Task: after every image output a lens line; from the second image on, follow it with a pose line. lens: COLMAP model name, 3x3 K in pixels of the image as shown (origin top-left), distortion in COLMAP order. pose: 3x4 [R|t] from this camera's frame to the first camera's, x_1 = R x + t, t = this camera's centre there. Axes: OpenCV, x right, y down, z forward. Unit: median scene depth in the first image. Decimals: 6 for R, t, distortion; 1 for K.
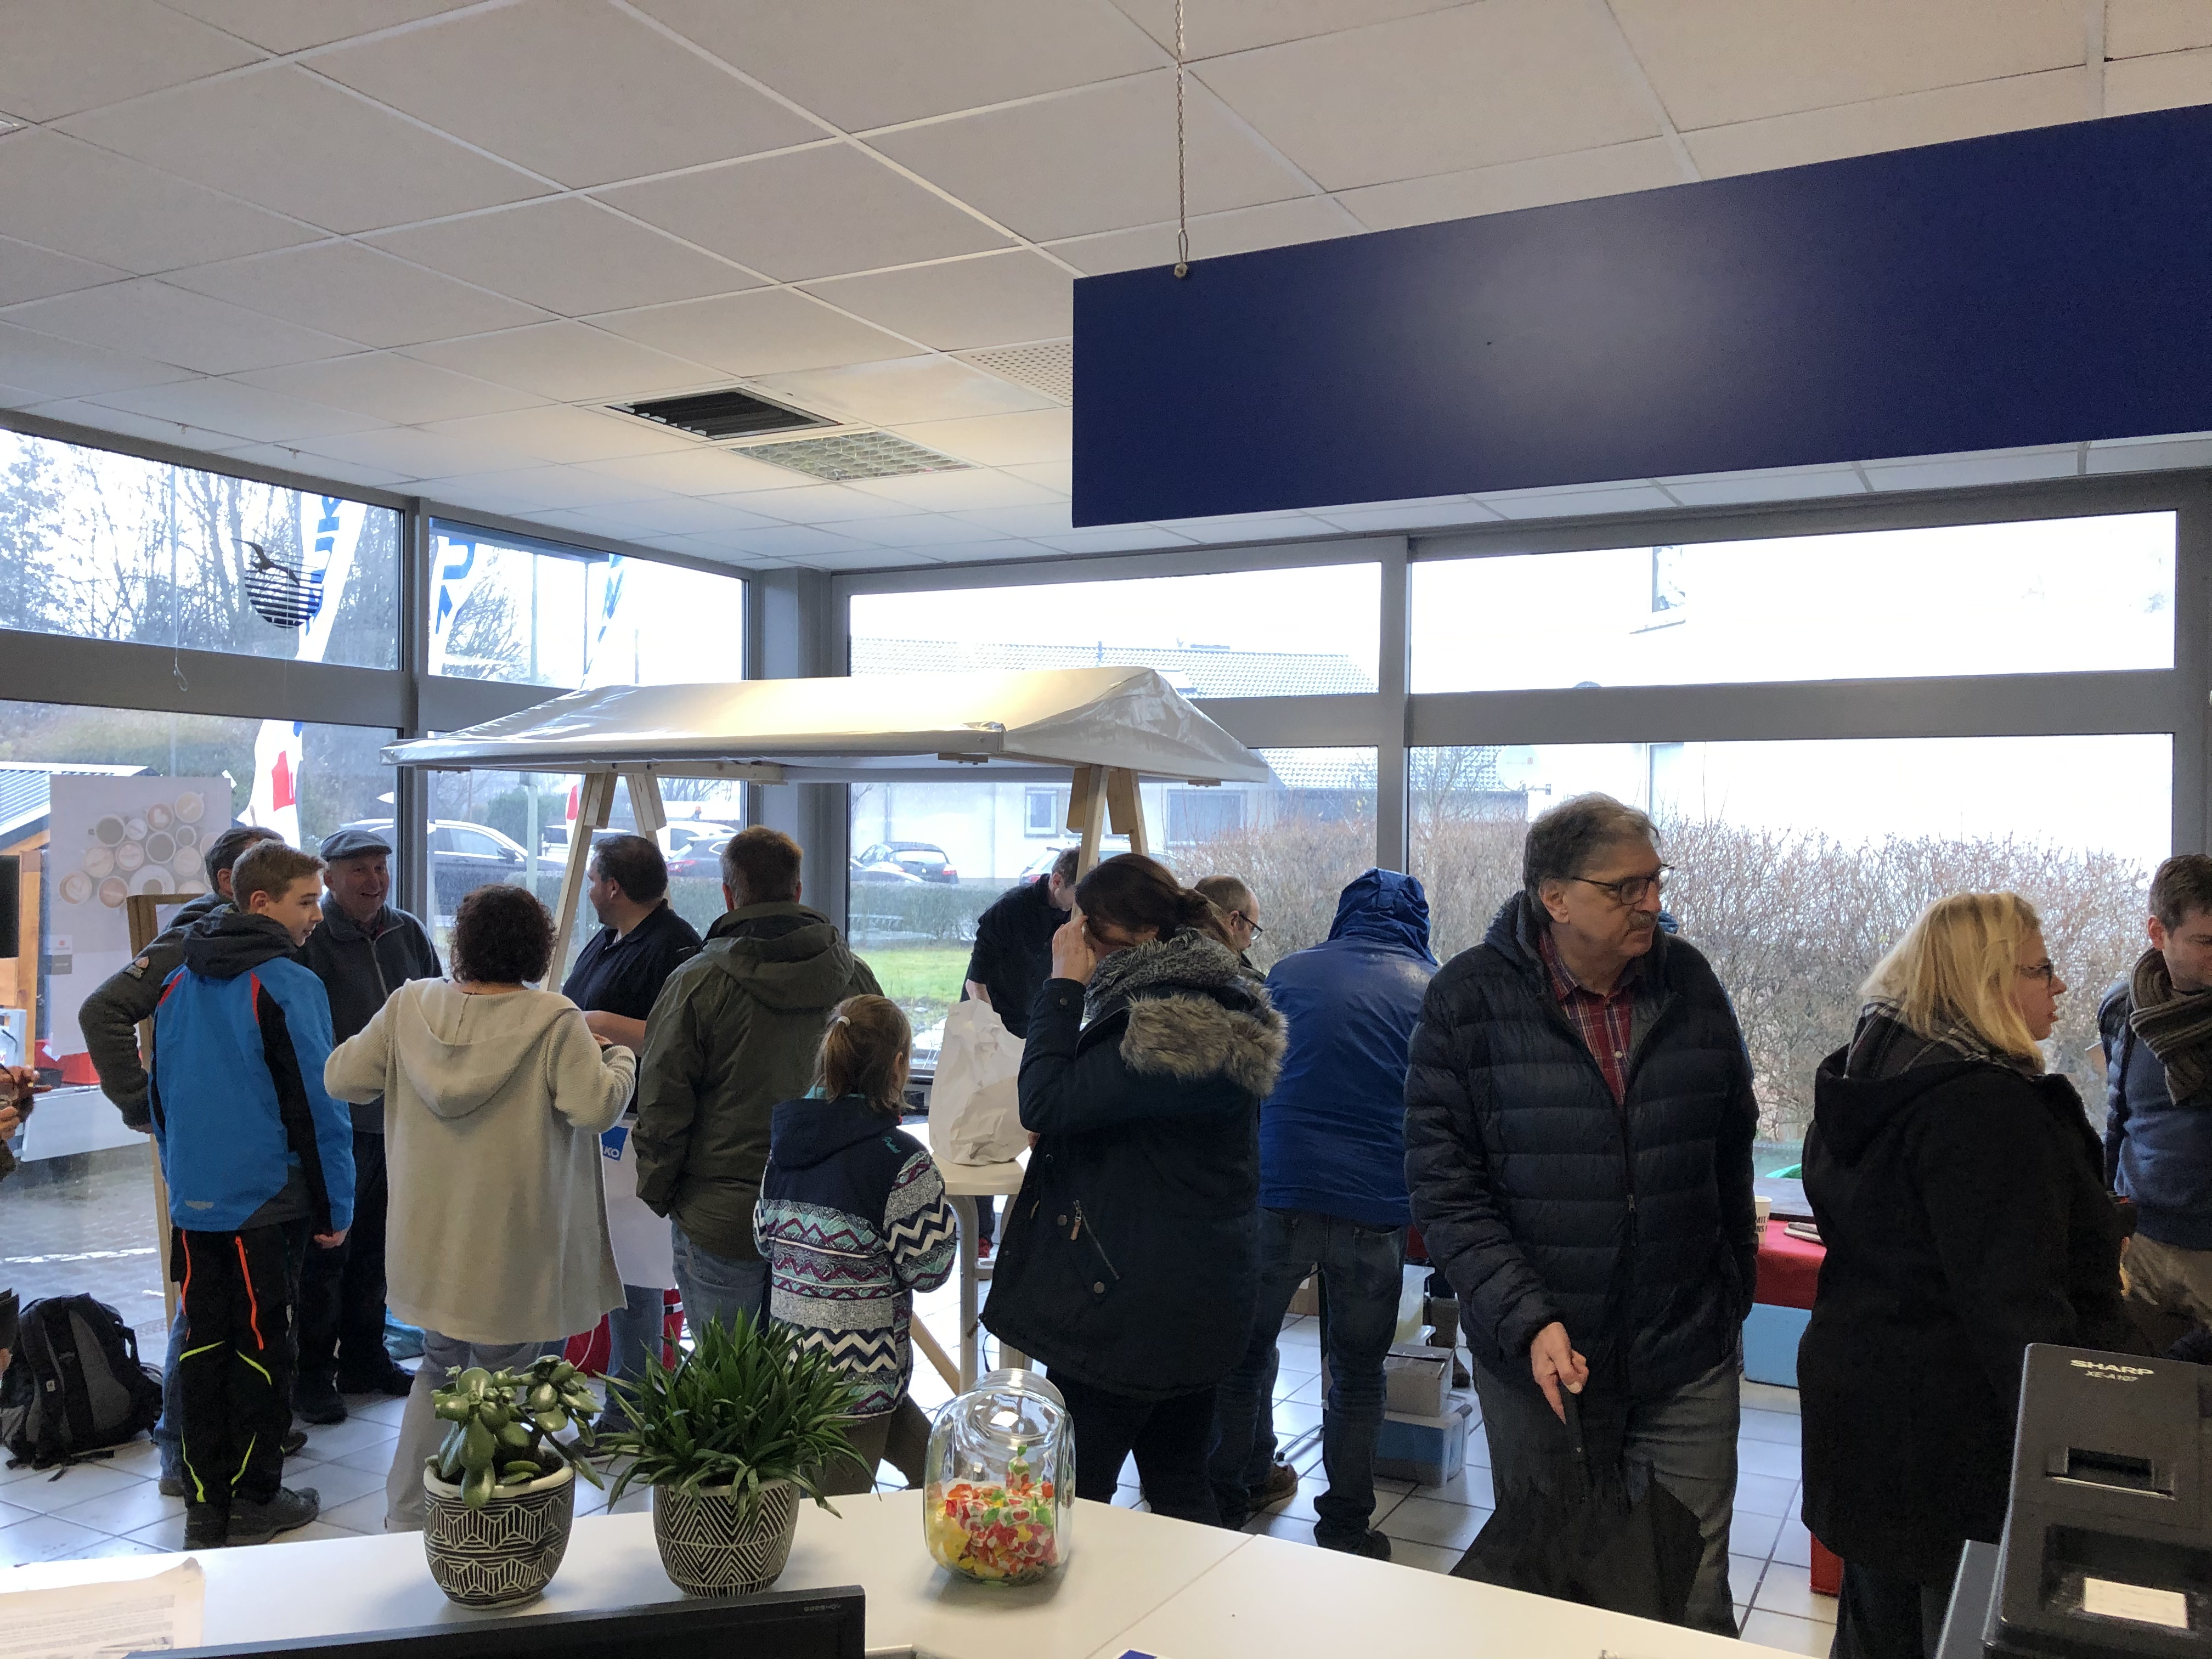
lens RADIAL K [[1812.6, 0, 1106.0], [0, 1812.6, 829.5], [0, 0, 1]] dist [0.000619, 0.002793]
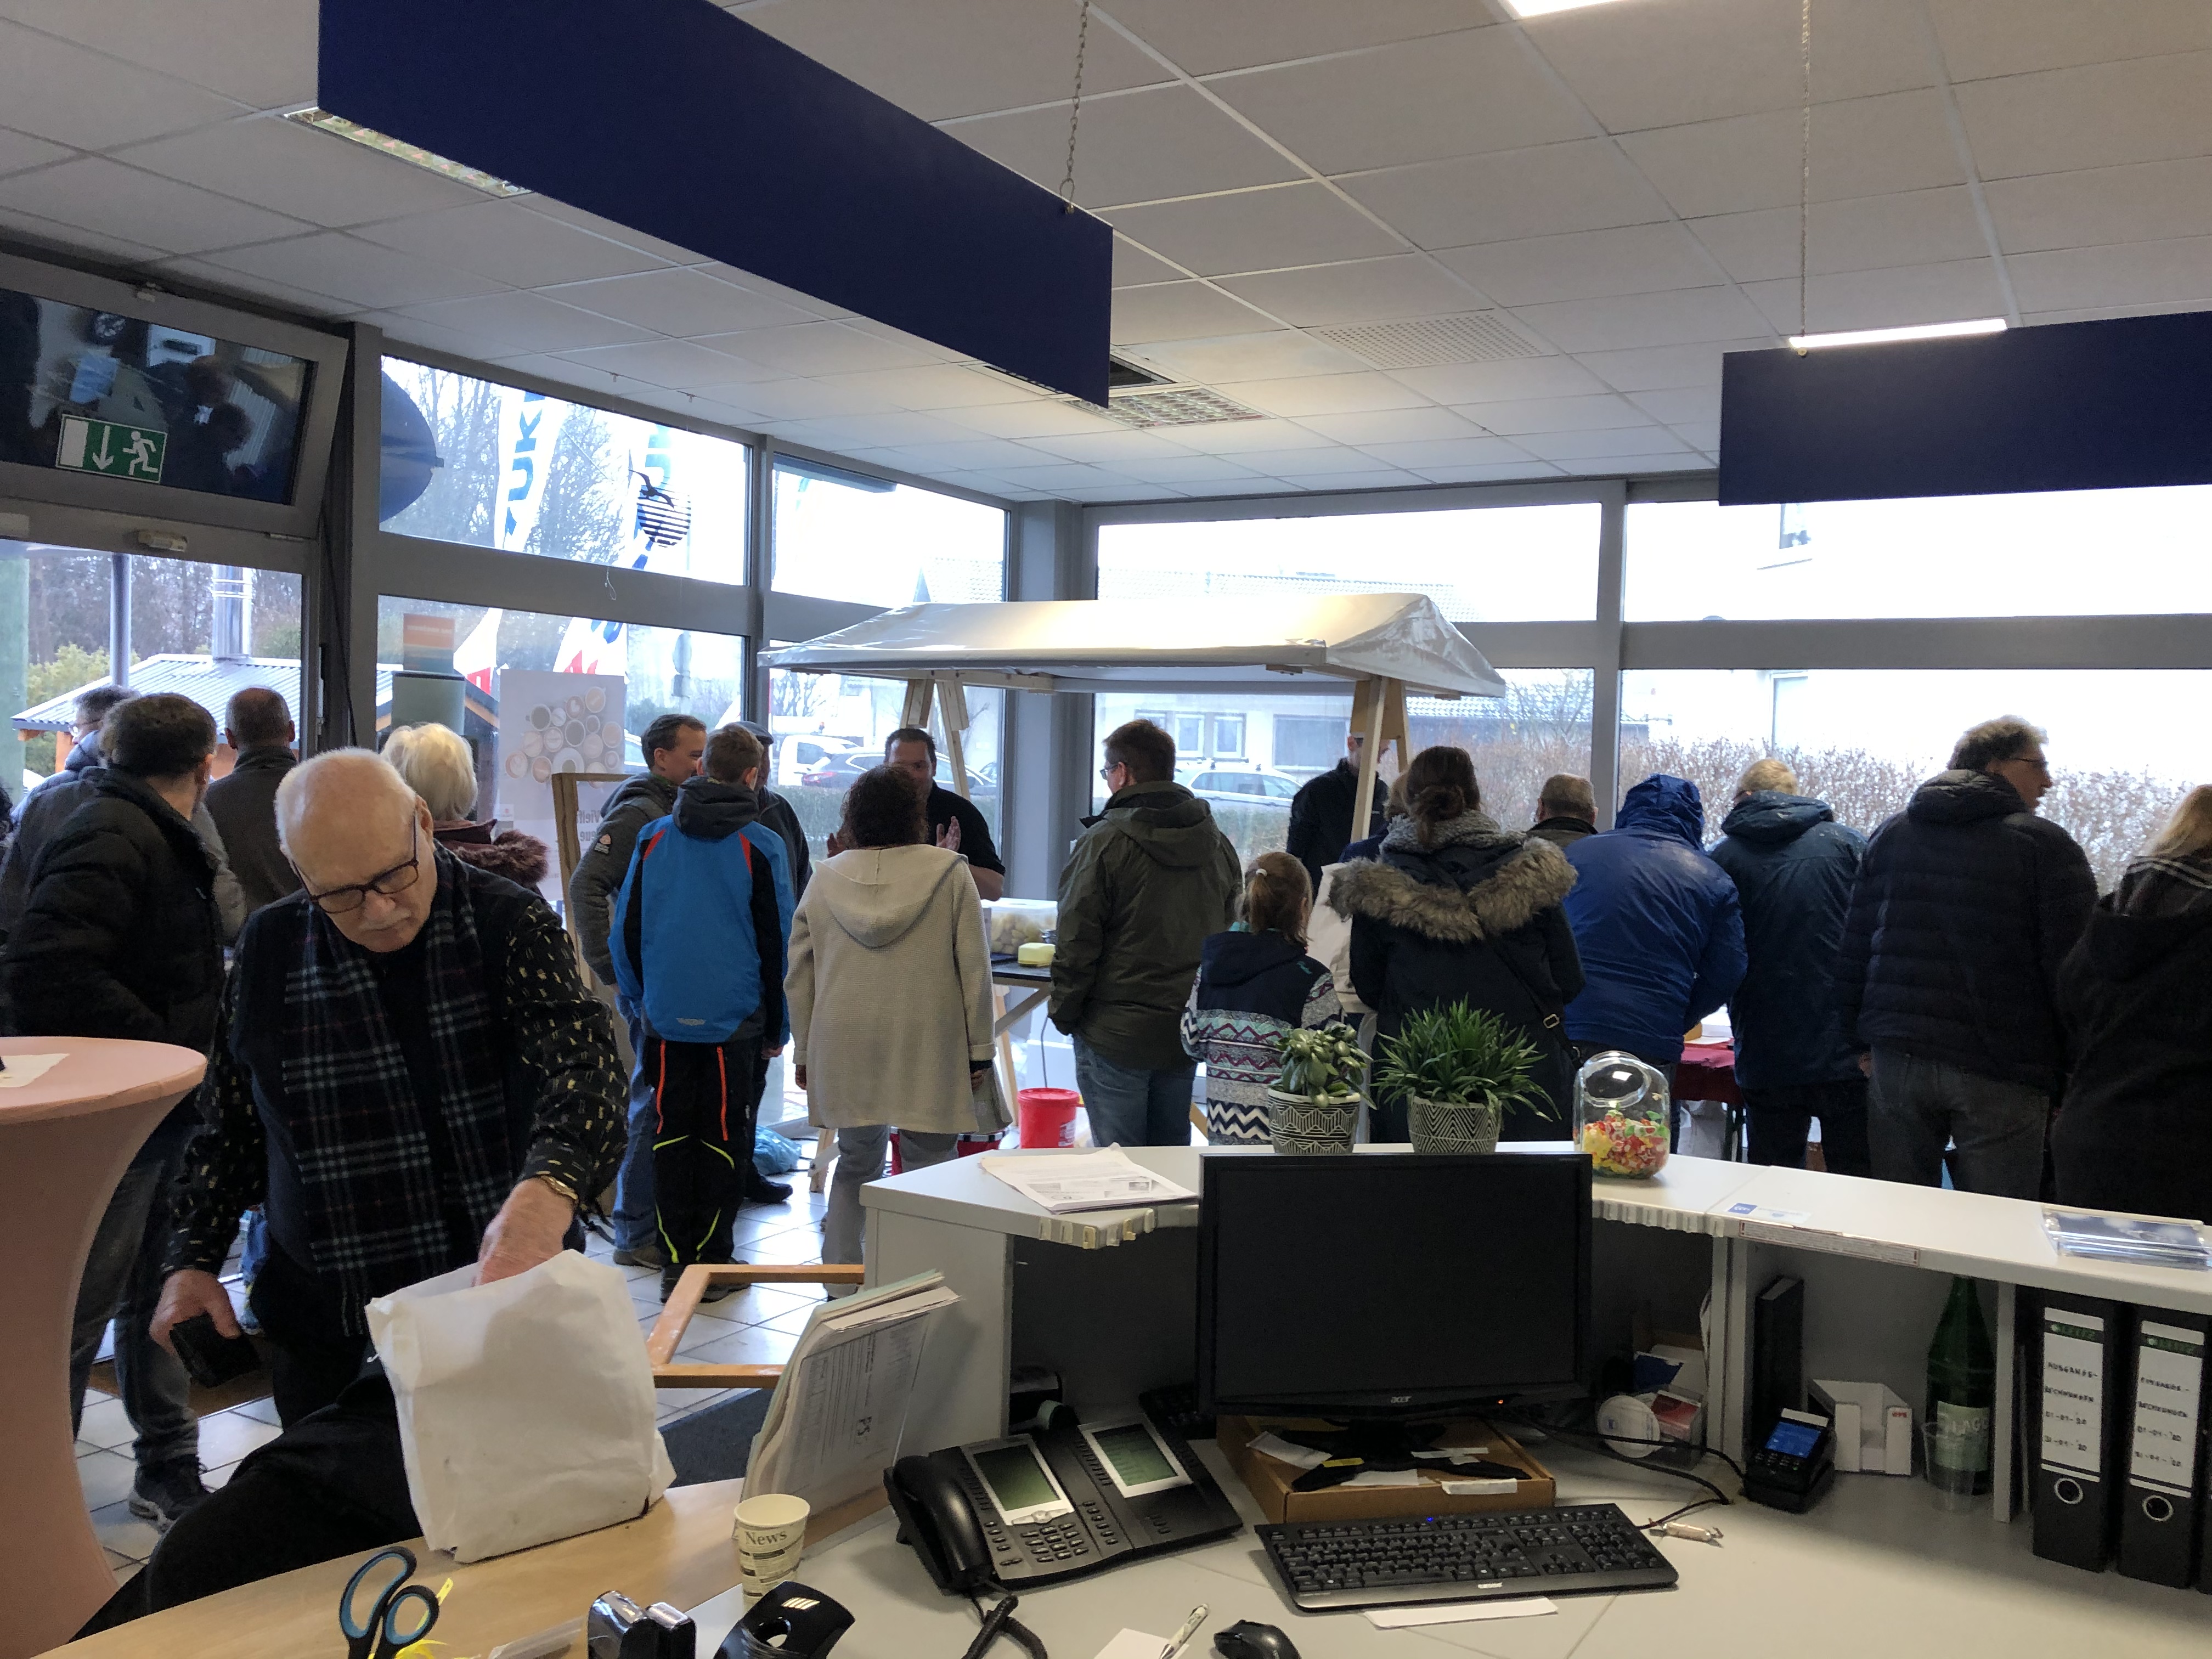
lens RADIAL K [[1819.8, 0, 1104.7], [0, 1819.8, 790.2], [0, 0, 1]] dist [0.034395, -0.002096]
pose [[0.999280, 0.020482, -0.031927, -0.138072], [-0.019909, 0.999637, 0.018168, 0.018493], [0.032287, -0.017520, 0.999325, -0.173385]]
